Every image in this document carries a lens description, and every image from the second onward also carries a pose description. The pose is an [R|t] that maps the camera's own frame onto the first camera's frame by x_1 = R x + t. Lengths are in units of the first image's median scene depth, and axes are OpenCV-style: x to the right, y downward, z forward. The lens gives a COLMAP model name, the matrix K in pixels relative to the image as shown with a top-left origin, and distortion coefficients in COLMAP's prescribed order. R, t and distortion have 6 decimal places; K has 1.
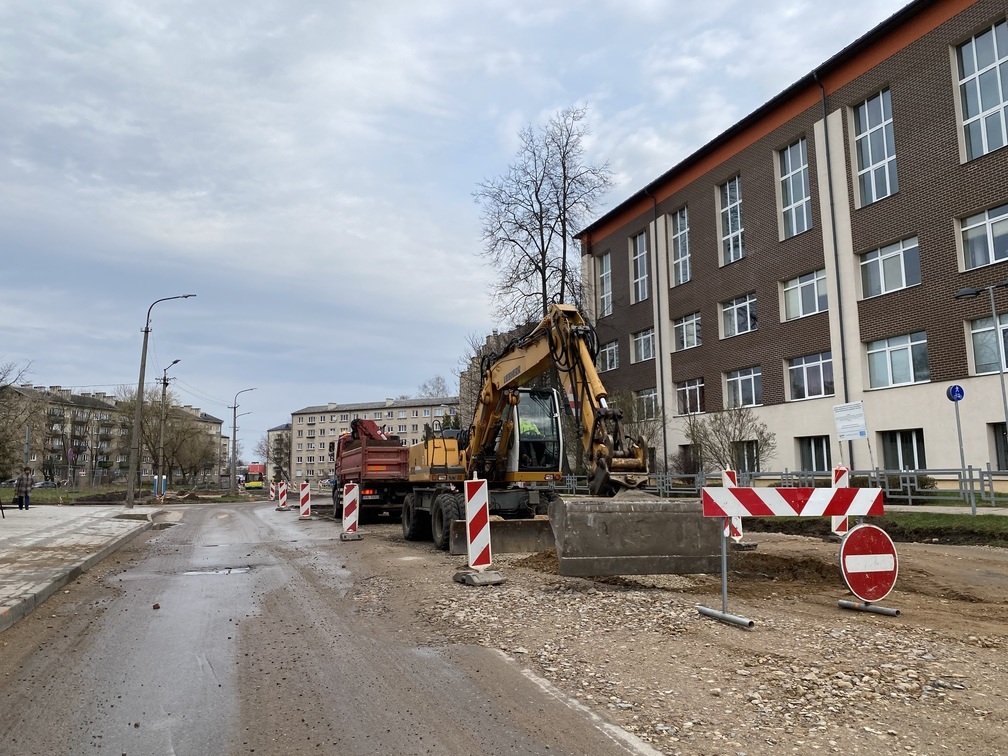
lens RADIAL K [[751.7, 0, 504.0], [0, 751.7, 375.1], [0, 0, 1]] dist [0.015518, 0.001131]
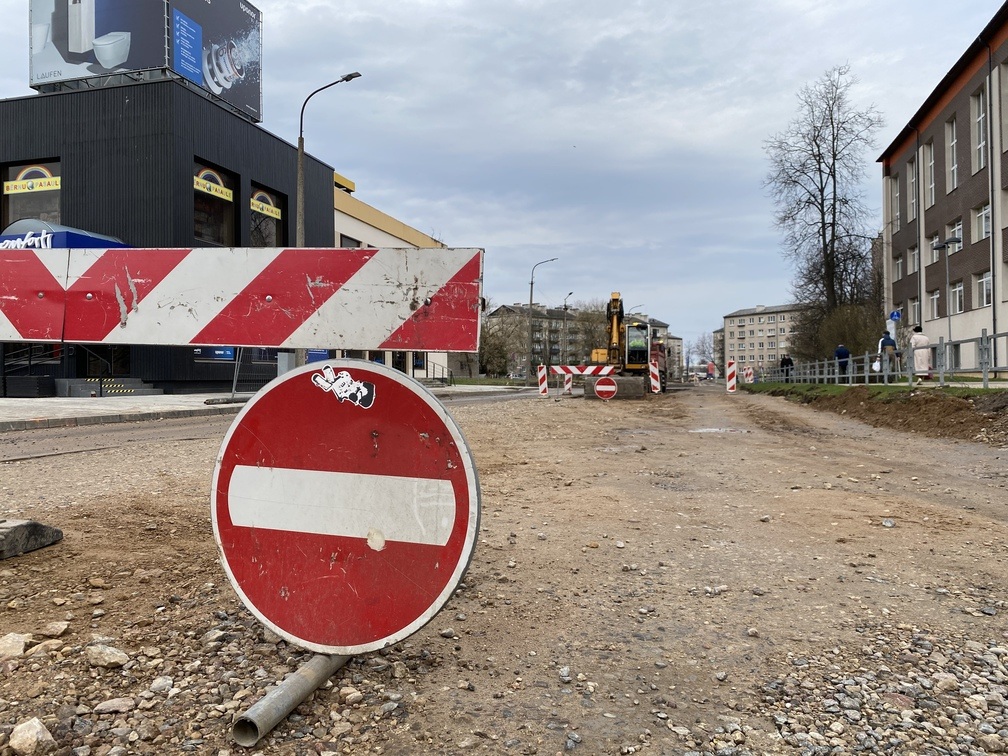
lens RADIAL K [[751.7, 0, 503.3], [0, 751.7, 376.6], [0, 0, 1]] dist [0.015518, 0.001131]
pose [[0.821103, 0.008301, -0.570720, 0.102972], [0.068943, 0.991131, 0.113605, -0.011339], [0.566601, -0.132629, 0.813248, -0.102821]]
